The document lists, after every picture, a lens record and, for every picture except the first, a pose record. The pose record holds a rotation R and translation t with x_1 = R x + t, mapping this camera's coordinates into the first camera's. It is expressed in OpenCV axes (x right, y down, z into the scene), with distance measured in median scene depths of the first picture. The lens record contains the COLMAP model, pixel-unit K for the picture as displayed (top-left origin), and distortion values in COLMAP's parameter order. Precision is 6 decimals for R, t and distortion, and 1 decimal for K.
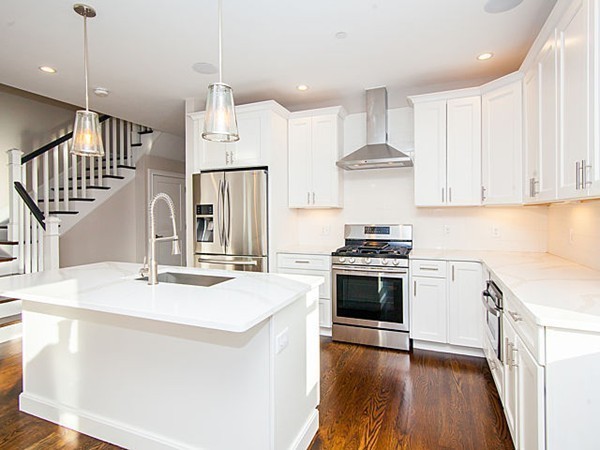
lens RADIAL K [[324.6, 0, 304.3], [0, 324.6, 207.5], [0, 0, 1]] dist [0.008066, 0.001892]
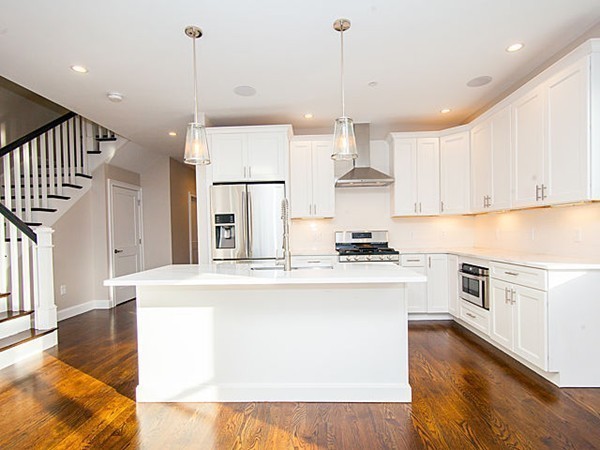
lens RADIAL K [[324.6, 0, 299.3], [0, 324.6, 229.3], [0, 0, 1]] dist [0.008066, 0.001892]
pose [[0.937573, -0.008637, 0.347681, -0.450344], [0.006588, 0.999953, 0.007075, 0.035752], [-0.347726, -0.004343, 0.937586, -0.100985]]
